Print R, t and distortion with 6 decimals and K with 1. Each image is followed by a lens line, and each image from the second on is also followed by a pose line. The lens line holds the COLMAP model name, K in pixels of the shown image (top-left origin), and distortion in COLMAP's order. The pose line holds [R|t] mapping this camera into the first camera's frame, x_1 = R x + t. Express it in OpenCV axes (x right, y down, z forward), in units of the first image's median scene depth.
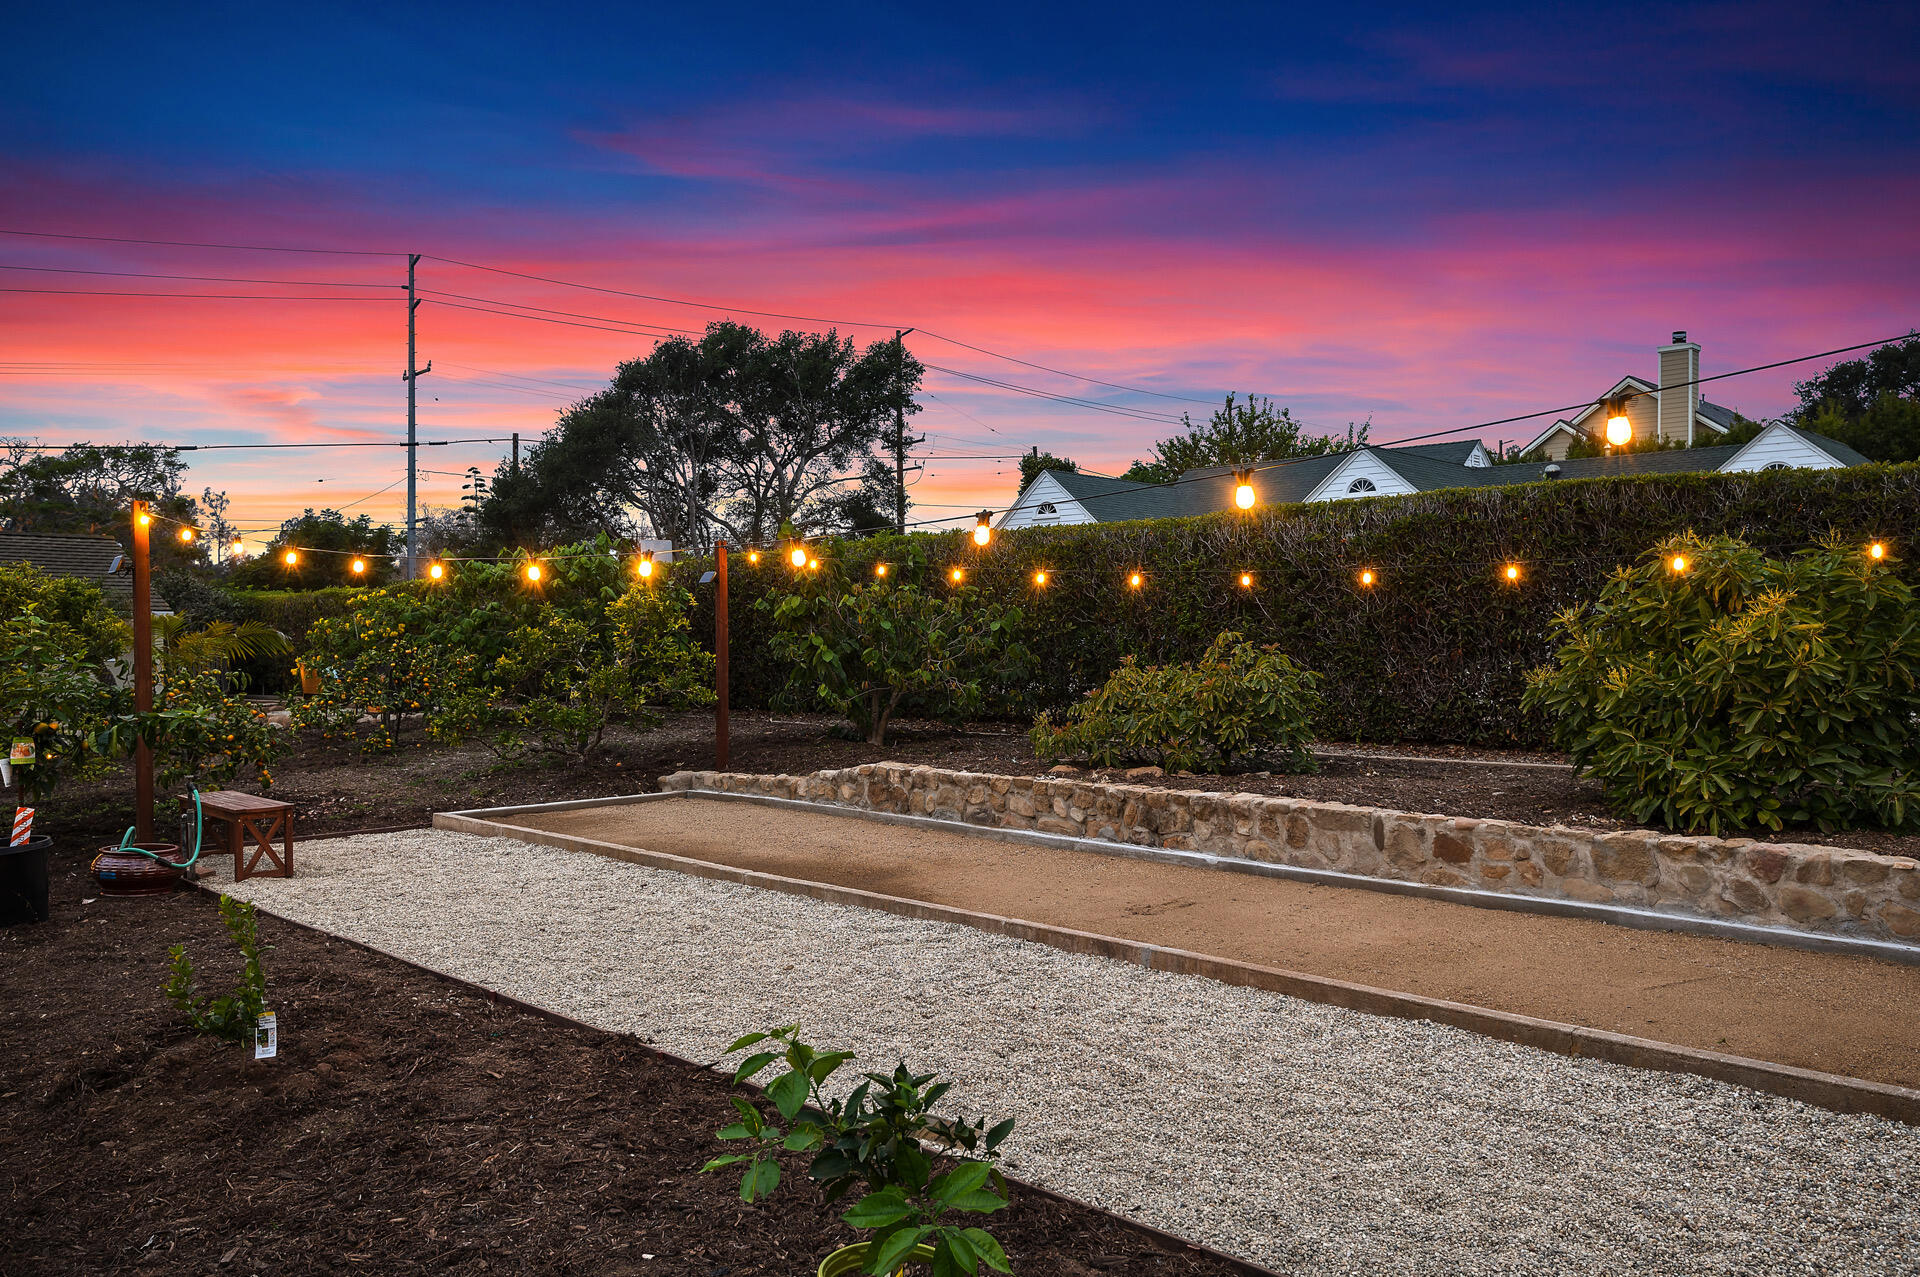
lens RADIAL K [[1442.9, 0, 959.4], [0, 1442.9, 637.4], [0, 0, 1]] dist [-0.005779, -0.000571]
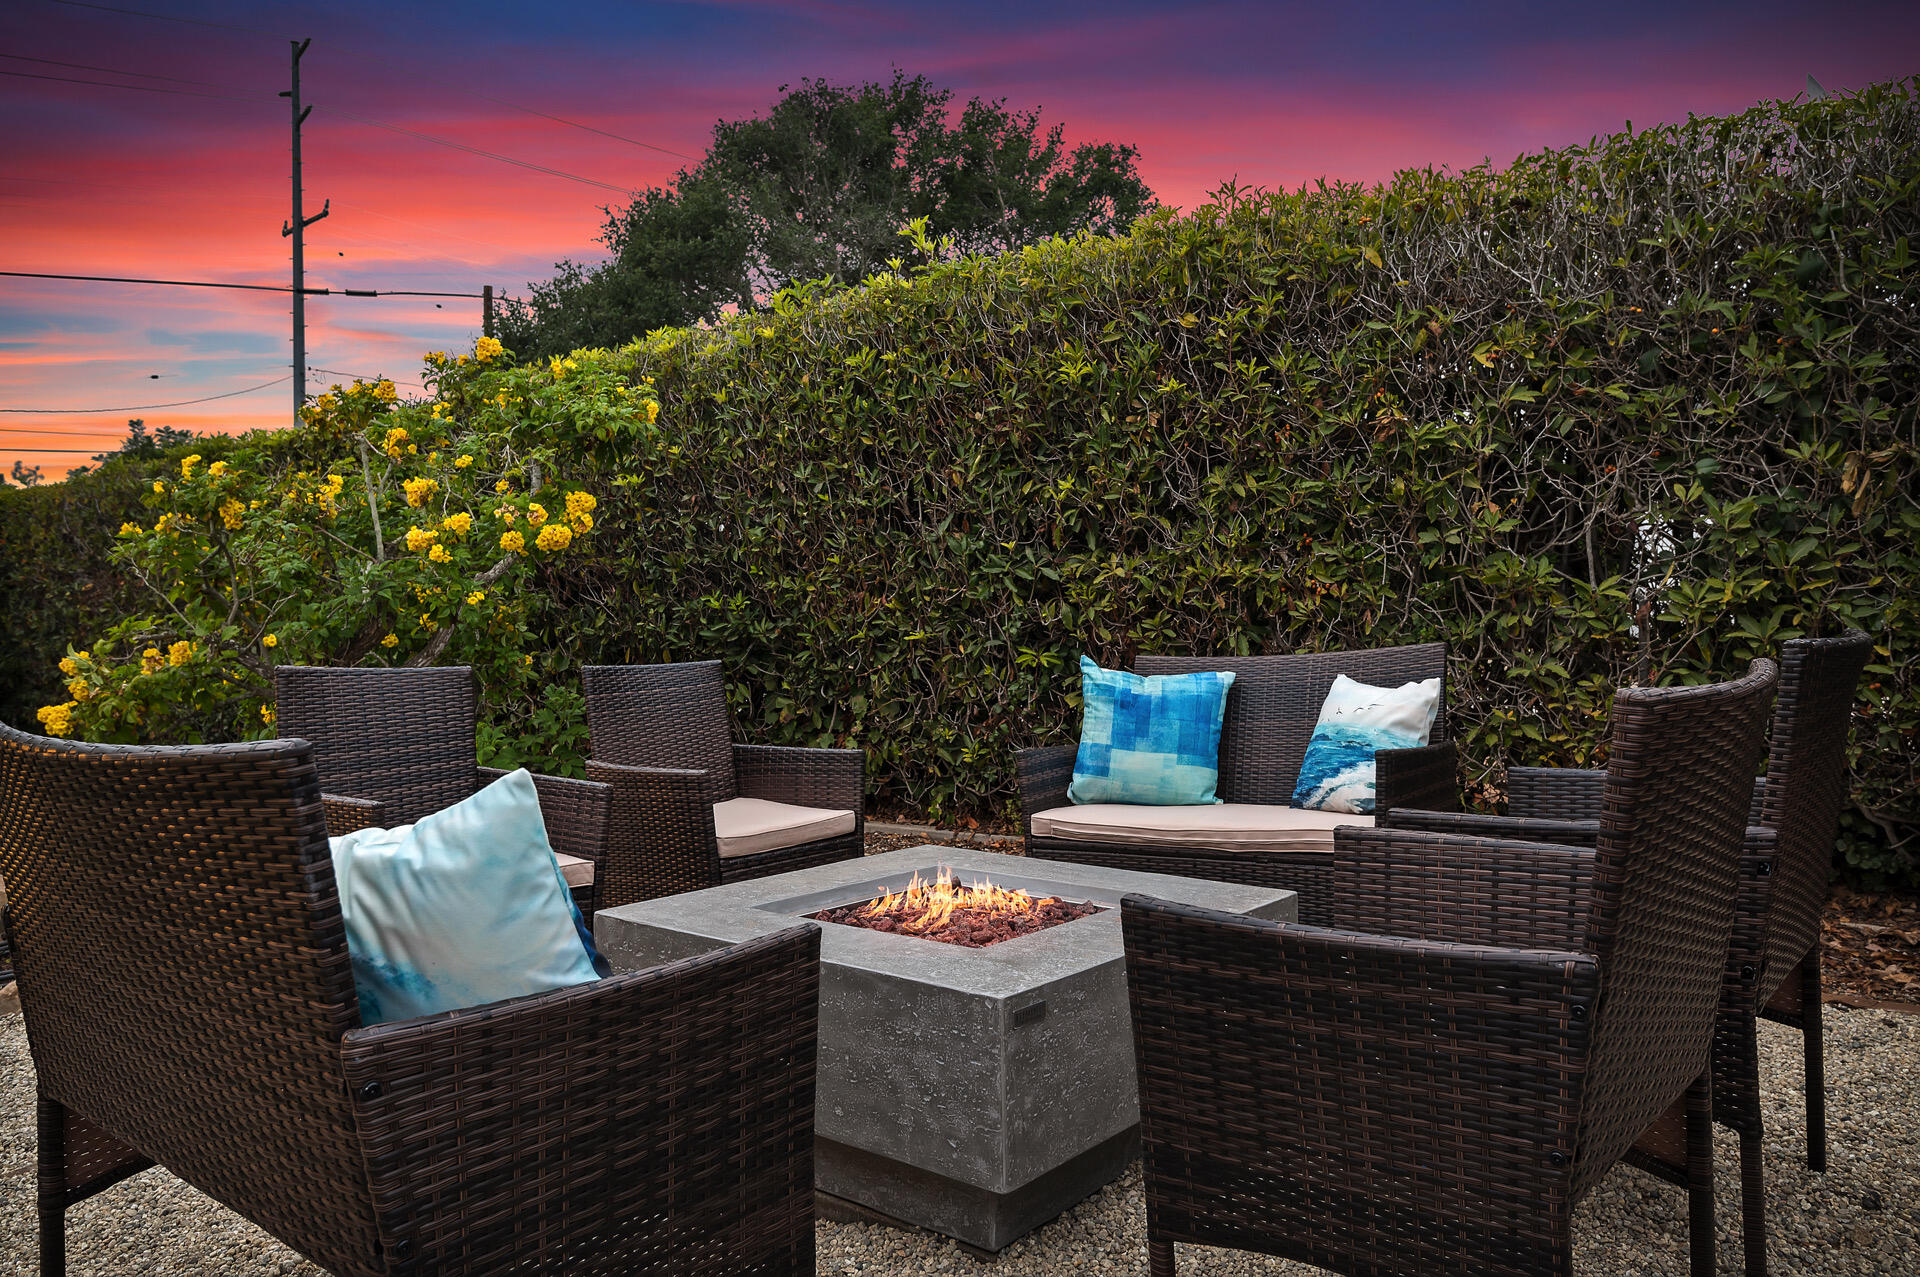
lens RADIAL K [[1377.3, 0, 960.0], [0, 1377.3, 635.3], [0, 0, 1]] dist [0.002928, 0.000047]
pose [[0.993681, -0.007776, 0.111974, -0.150664], [0.006813, 0.999936, 0.008977, 0.004501], [-0.112037, -0.008158, 0.993671, 0.335250]]
